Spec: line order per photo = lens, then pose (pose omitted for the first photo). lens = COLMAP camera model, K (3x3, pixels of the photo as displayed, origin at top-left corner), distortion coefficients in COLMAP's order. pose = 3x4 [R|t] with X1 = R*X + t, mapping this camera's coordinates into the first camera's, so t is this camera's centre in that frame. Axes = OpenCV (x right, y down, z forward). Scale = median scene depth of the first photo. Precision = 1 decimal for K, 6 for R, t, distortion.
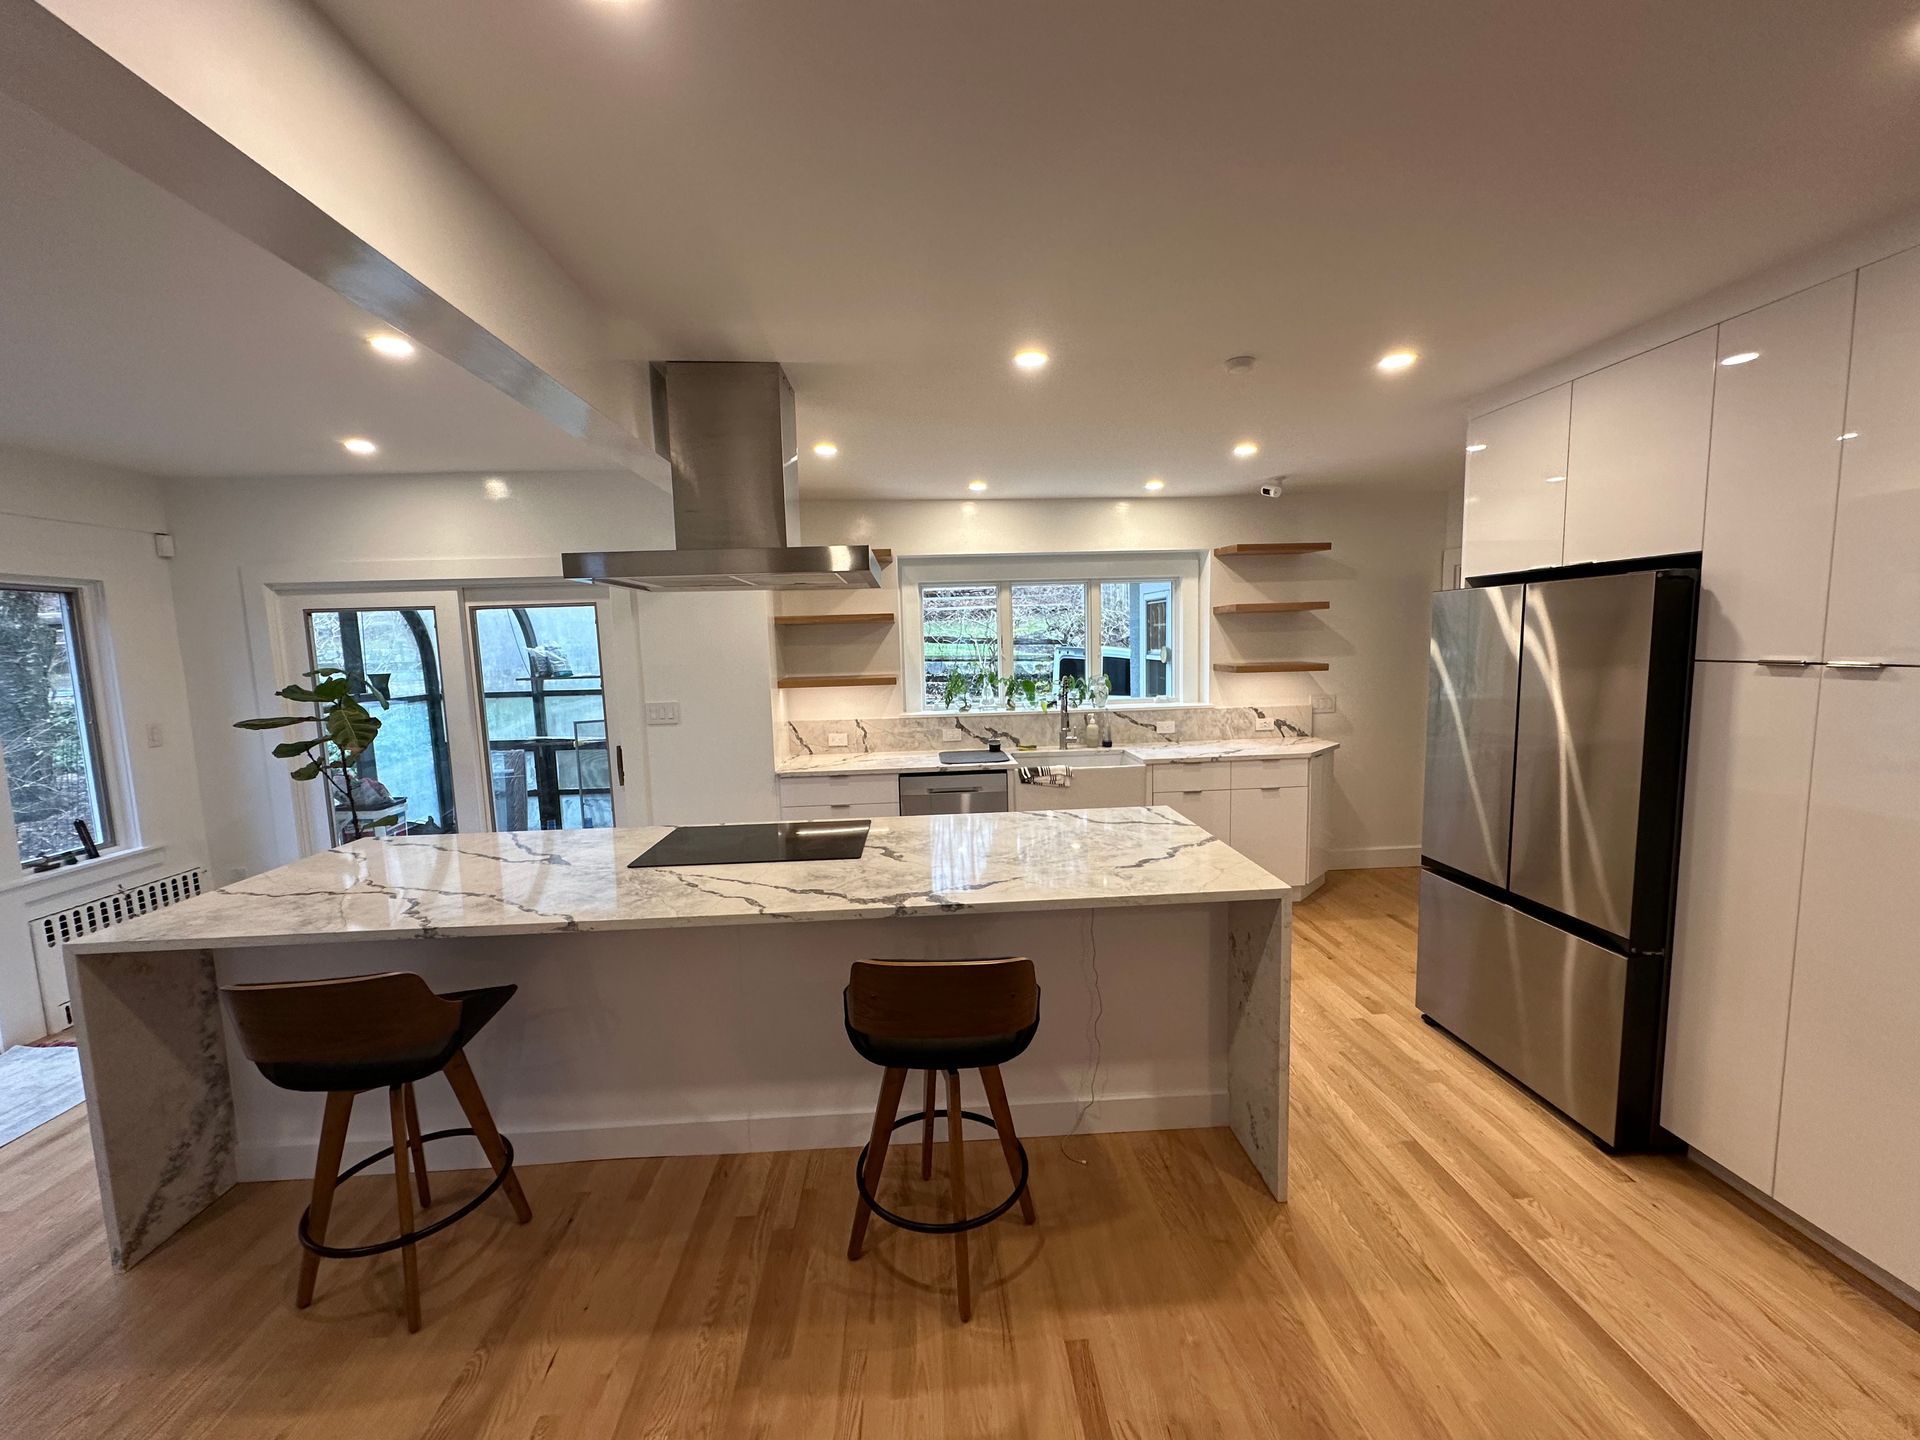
lens RADIAL K [[753.4, 0, 964.6], [0, 753.4, 715.8], [0, 0, 1]] dist [-0.006304, 0.000408]
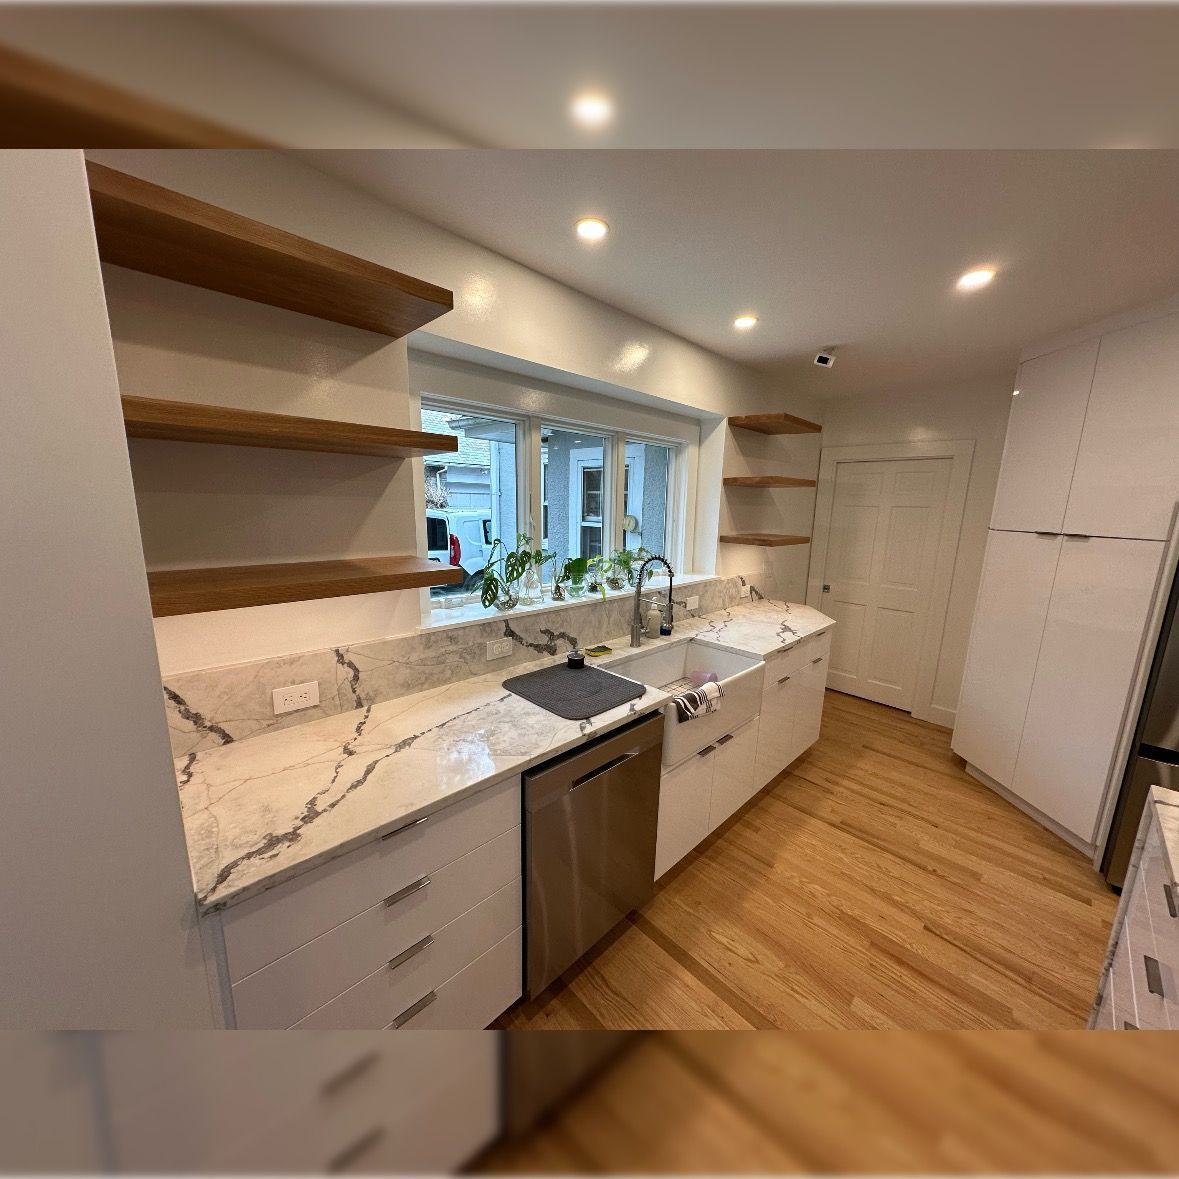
lens RADIAL K [[463.5, 0, 590.8], [0, 463.5, 590.7], [0, 0, 1]] dist [-0.001536, -0.000548]
pose [[0.759567, -0.077452, 0.645801, -0.209338], [0.022906, 0.995454, 0.092445, -0.058140], [-0.650025, -0.055426, 0.757888, 0.655163]]
